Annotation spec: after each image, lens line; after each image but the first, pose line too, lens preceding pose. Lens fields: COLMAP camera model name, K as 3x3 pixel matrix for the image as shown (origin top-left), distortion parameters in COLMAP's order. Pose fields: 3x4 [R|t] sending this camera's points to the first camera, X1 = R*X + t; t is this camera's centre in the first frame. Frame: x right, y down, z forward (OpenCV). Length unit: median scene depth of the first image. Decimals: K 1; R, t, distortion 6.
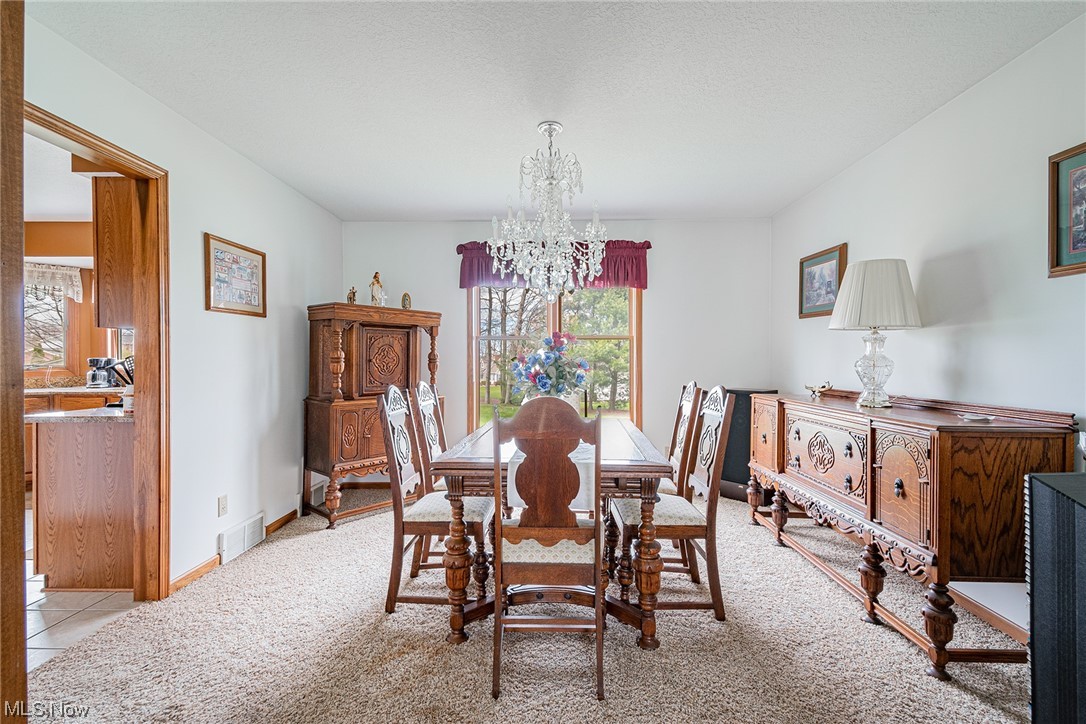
lens RADIAL K [[483.3, 0, 545.6], [0, 483.3, 354.9], [0, 0, 1]] dist [0.029981, -0.000189]
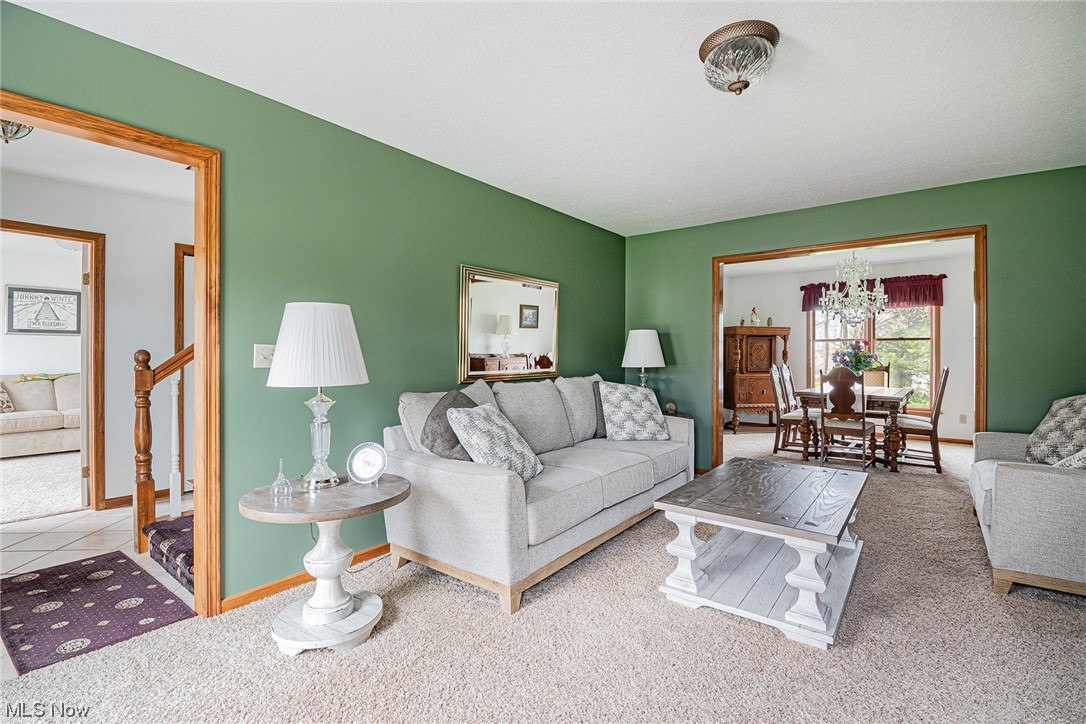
lens RADIAL K [[495.8, 0, 553.0], [0, 495.8, 357.5], [0, 0, 1]] dist [0.032009, -0.030346]
pose [[0.813926, 0.004352, -0.580952, 0.166887], [0.005406, 0.999872, 0.015065, -0.010692], [0.580943, -0.015402, 0.813799, -1.208518]]
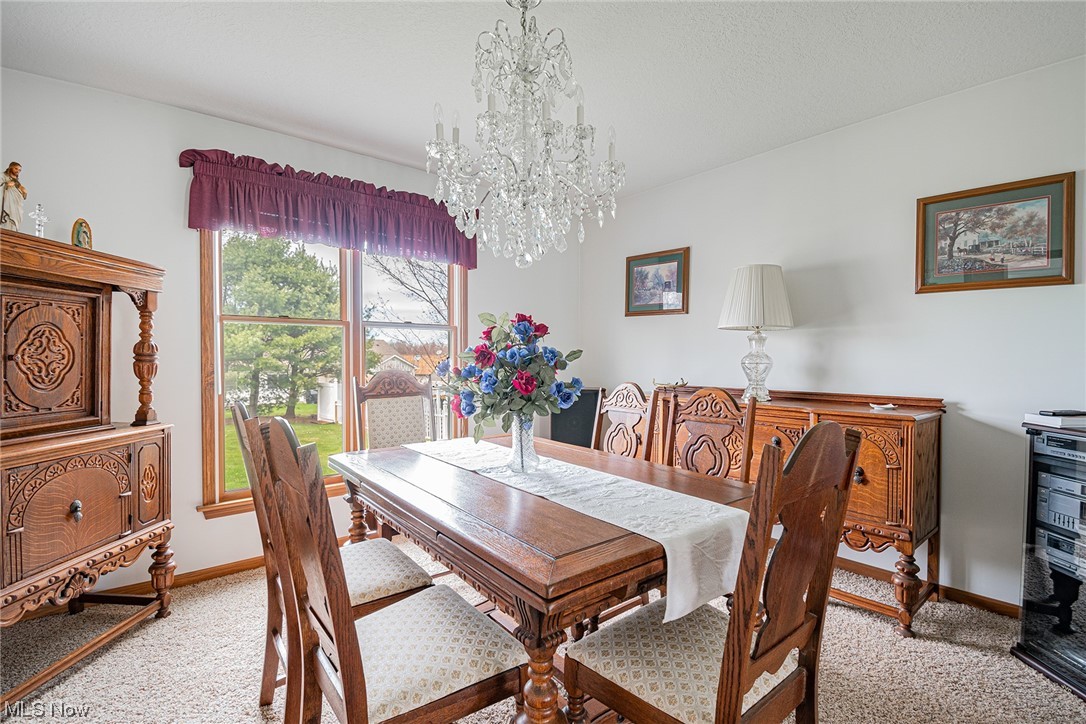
lens RADIAL K [[495.8, 0, 553.0], [0, 495.8, 357.5], [0, 0, 1]] dist [0.032009, -0.030346]
pose [[0.753000, 0.000963, 0.658020, -0.316015], [-0.008925, 0.999922, 0.008750, 0.004084], [-0.657960, -0.012462, 0.752950, 0.378482]]
